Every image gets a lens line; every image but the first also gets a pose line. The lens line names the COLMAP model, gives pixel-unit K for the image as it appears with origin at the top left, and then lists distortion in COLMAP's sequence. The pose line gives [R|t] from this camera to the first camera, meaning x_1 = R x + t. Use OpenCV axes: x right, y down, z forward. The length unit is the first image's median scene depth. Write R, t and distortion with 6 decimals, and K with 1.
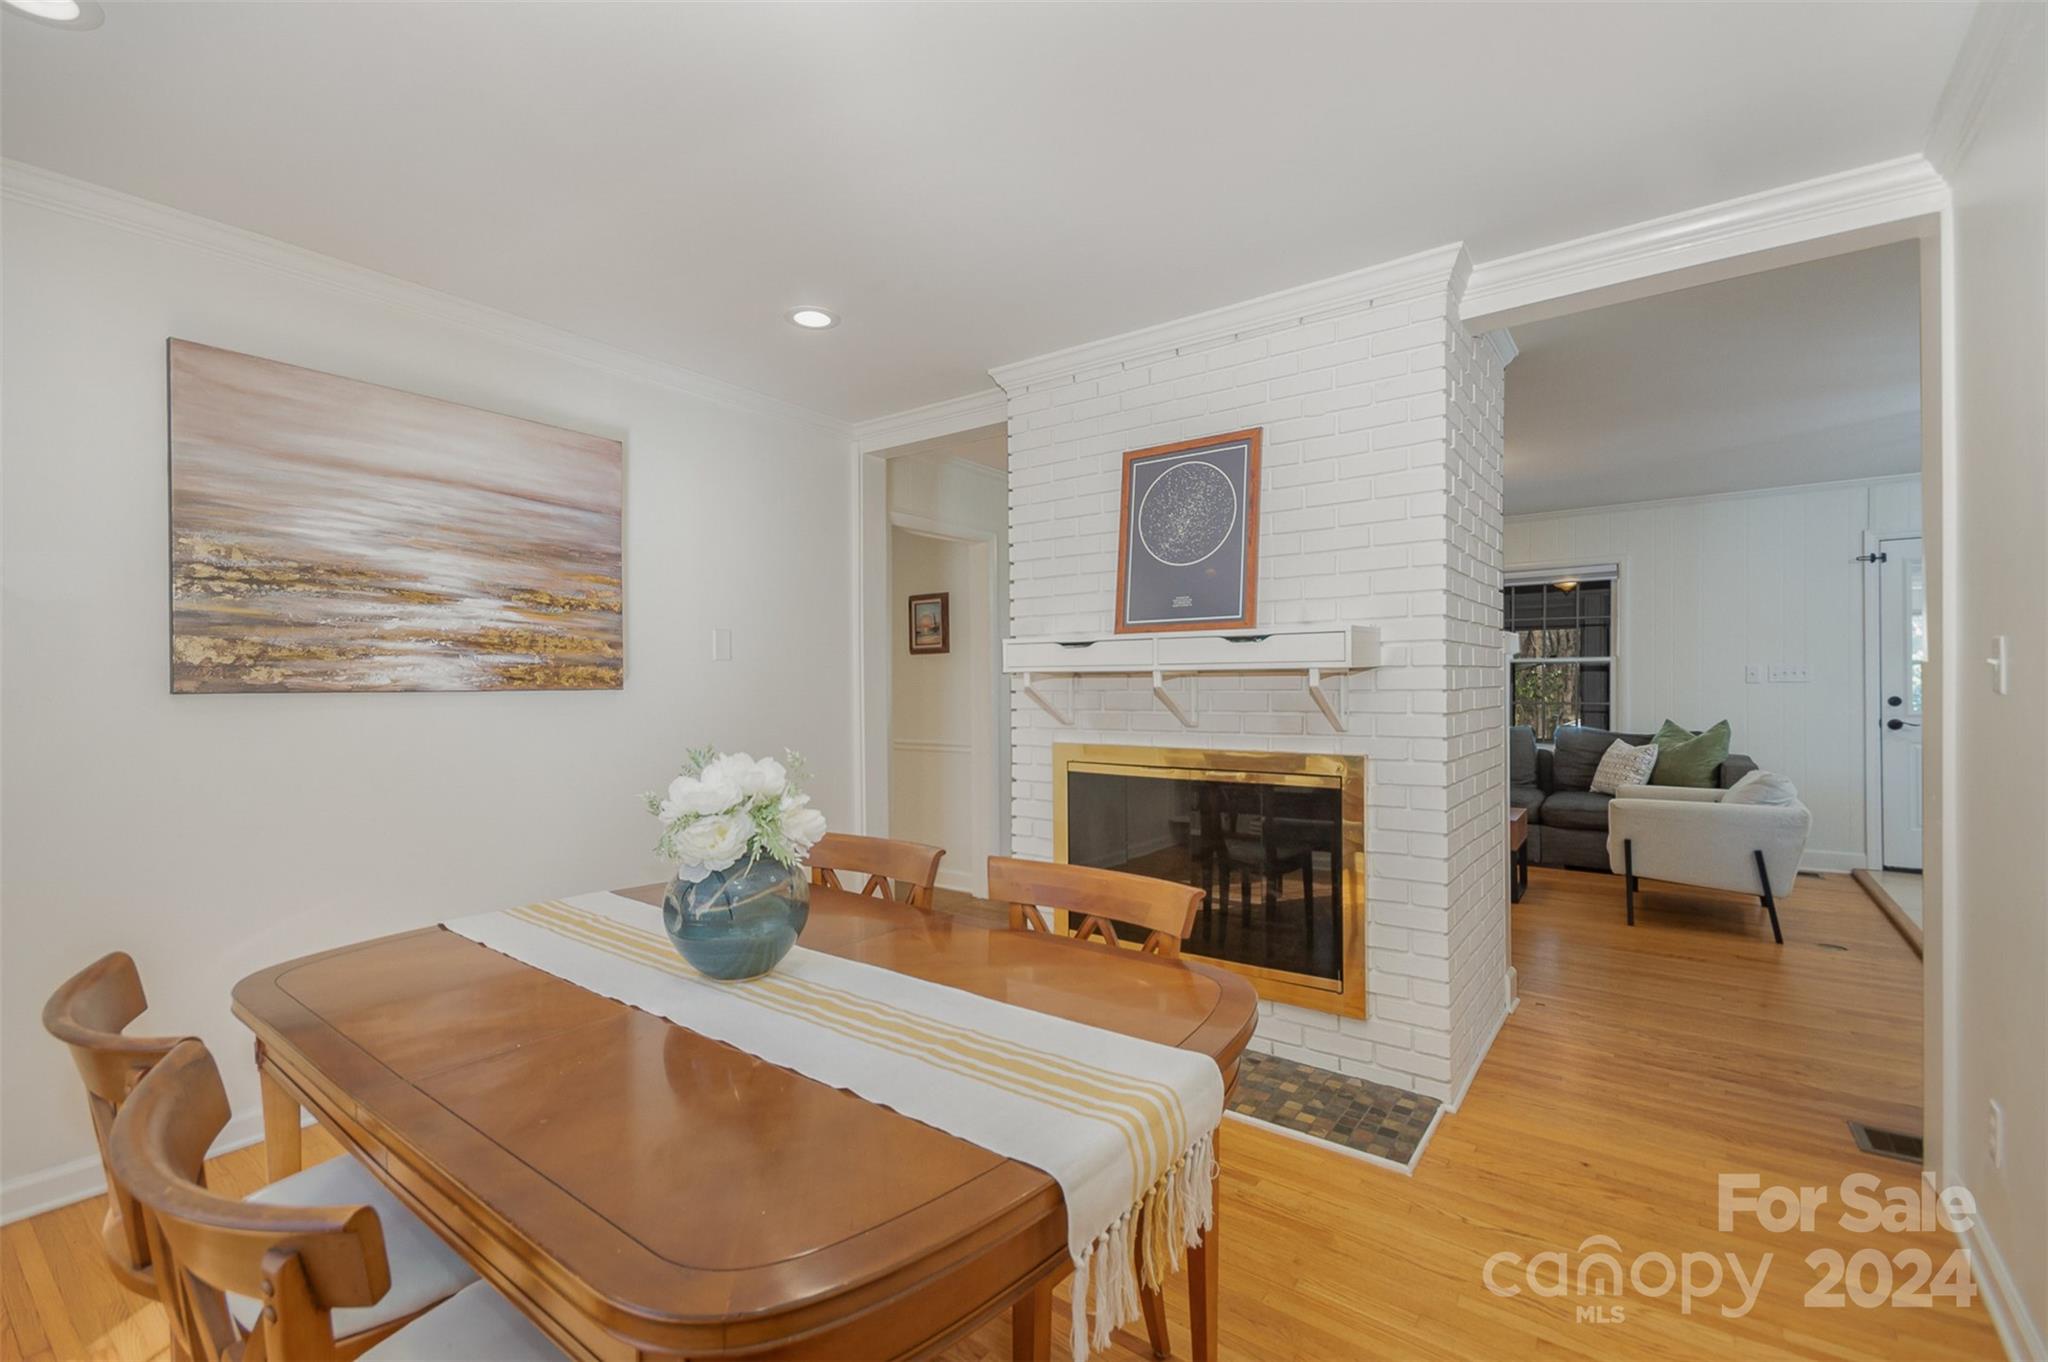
lens RADIAL K [[900.1, 0, 1027.1], [0, 900.1, 673.4], [0, 0, 1]] dist [0.043456, -0.026240]
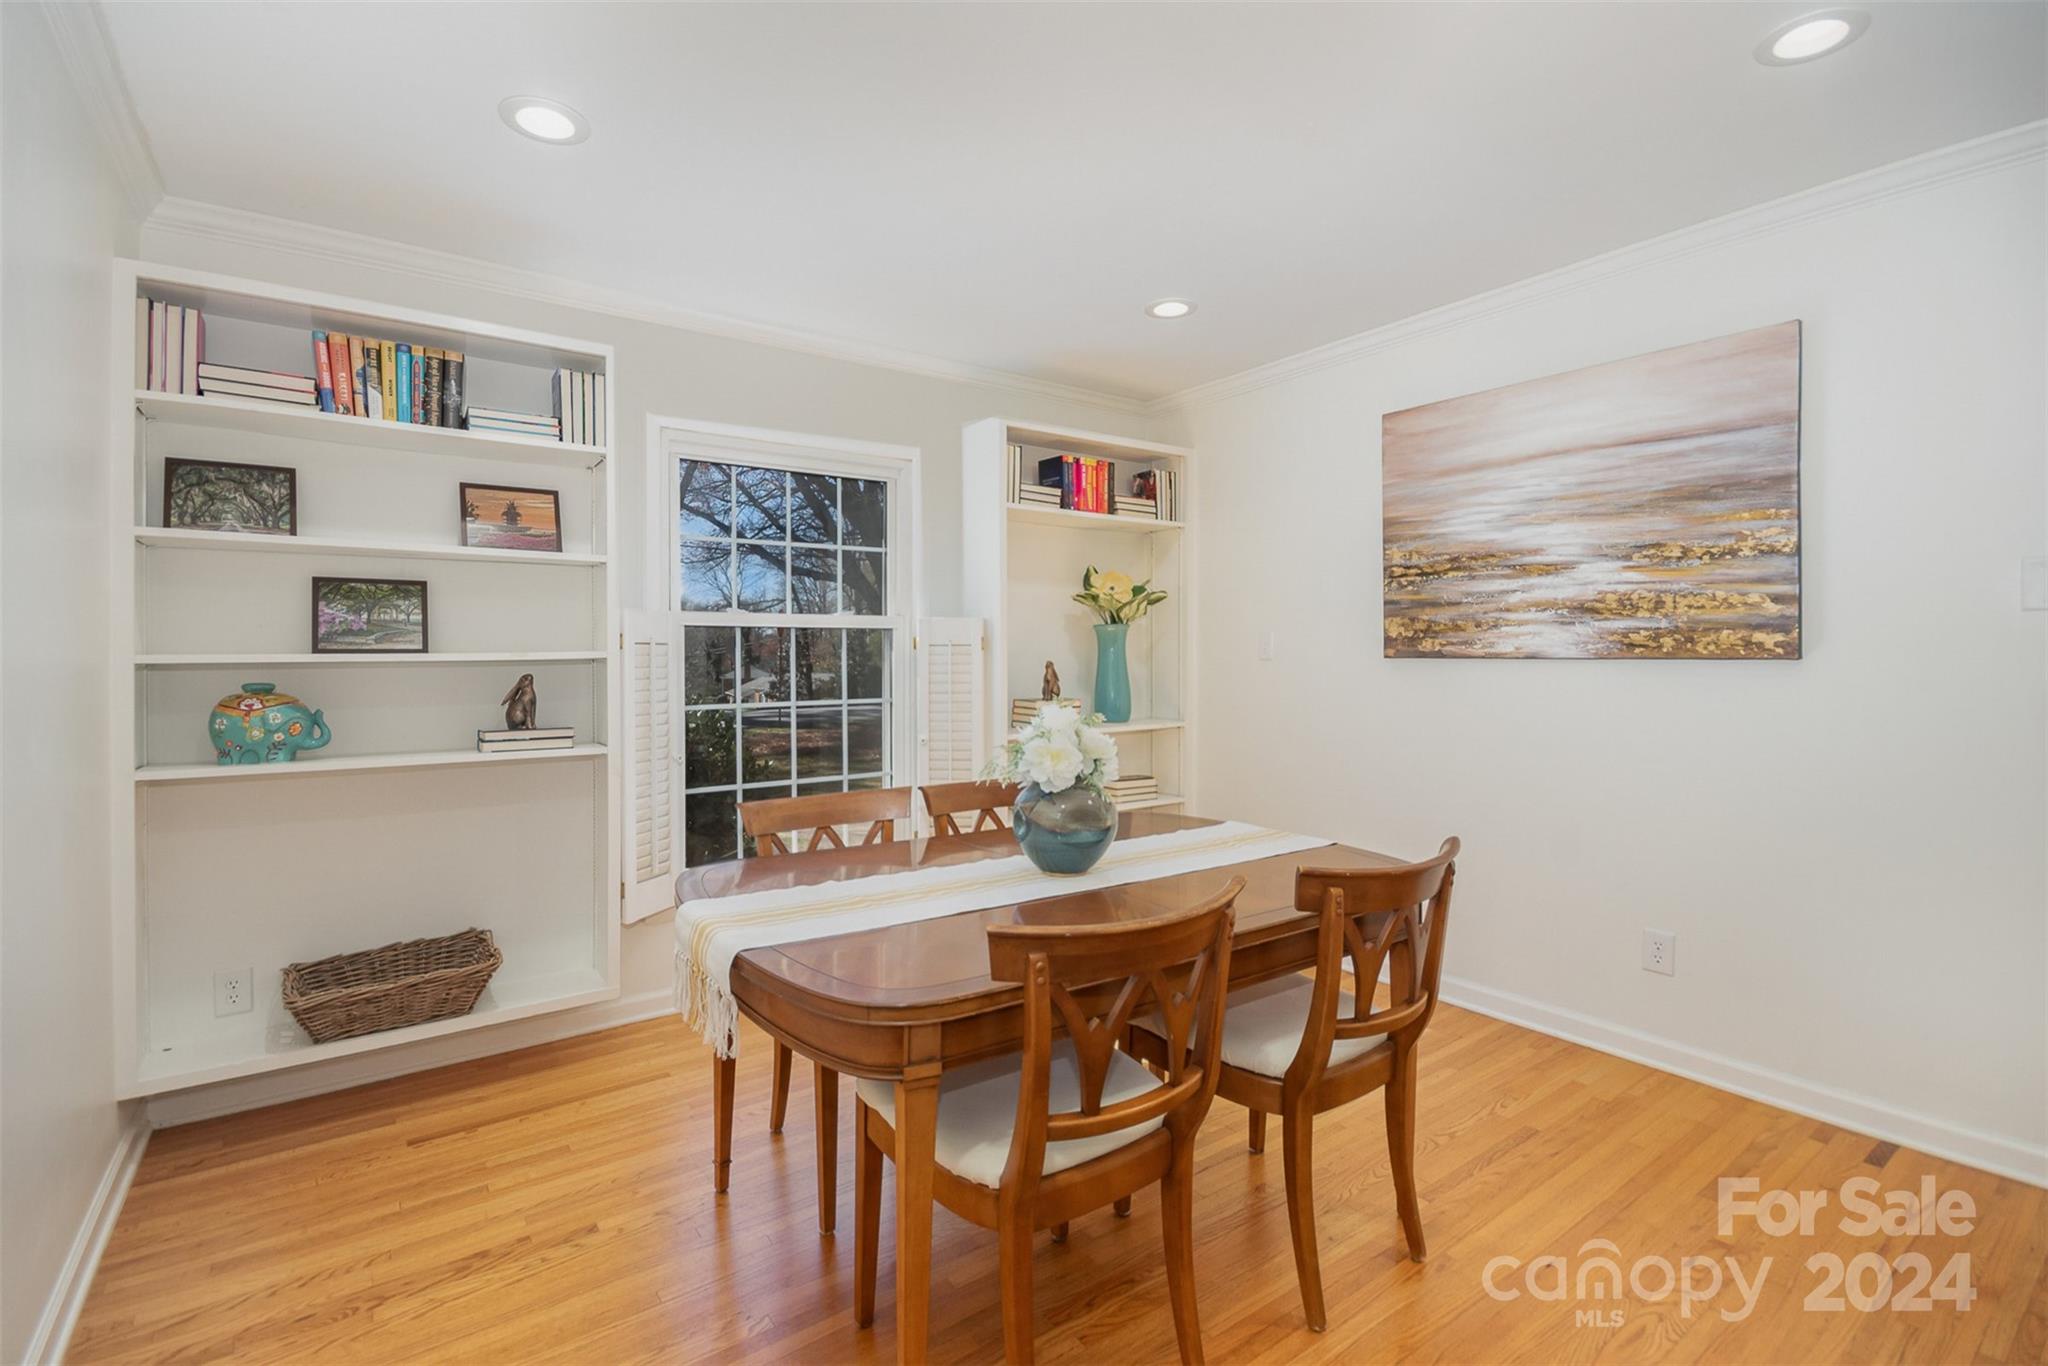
lens RADIAL K [[900.1, 0, 1027.1], [0, 900.1, 675.4], [0, 0, 1]] dist [0.043456, -0.026240]
pose [[-0.300763, 0.013577, -0.953602, 0.531248], [-0.002635, 0.999883, 0.015067, 0.025539], [0.953695, 0.007045, -0.300692, 0.763633]]
